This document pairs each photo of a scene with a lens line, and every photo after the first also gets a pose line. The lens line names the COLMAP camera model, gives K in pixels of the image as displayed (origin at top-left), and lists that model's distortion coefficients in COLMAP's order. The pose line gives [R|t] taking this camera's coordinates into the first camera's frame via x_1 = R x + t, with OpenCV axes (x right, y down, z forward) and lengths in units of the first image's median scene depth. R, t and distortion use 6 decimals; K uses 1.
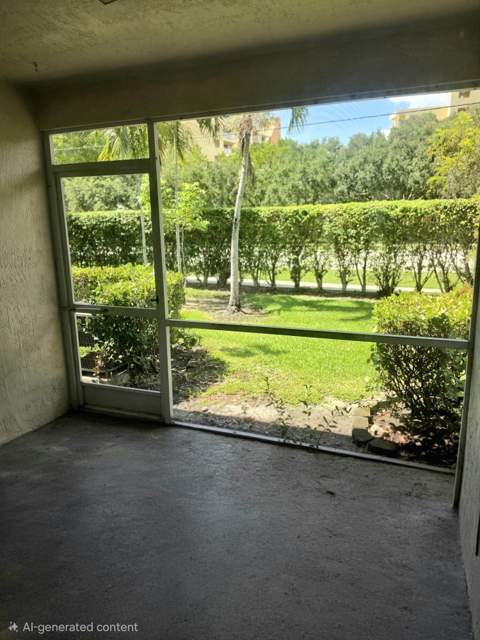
lens RADIAL K [[445.5, 0, 236.5], [0, 445.5, 318.0], [0, 0, 1]] dist [0.036542, -0.052897]
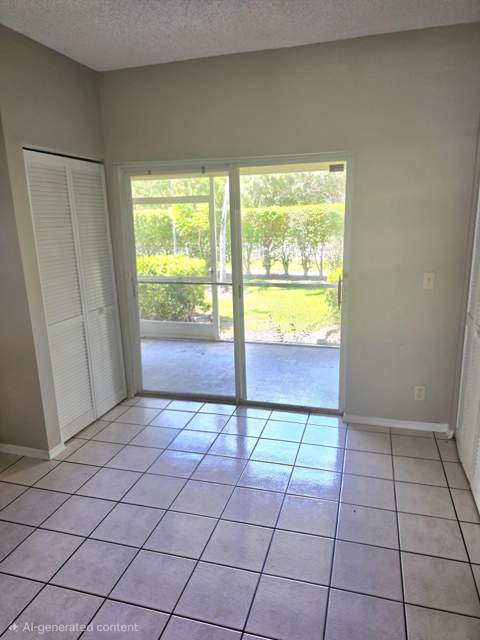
lens RADIAL K [[445.5, 0, 242.7], [0, 445.5, 322.9], [0, 0, 1]] dist [0.036542, -0.052897]
pose [[0.994337, -0.030749, 0.101723, -0.063658], [0.028341, 0.999285, 0.025030, 0.034099], [-0.102420, -0.022006, 0.994498, -0.218495]]
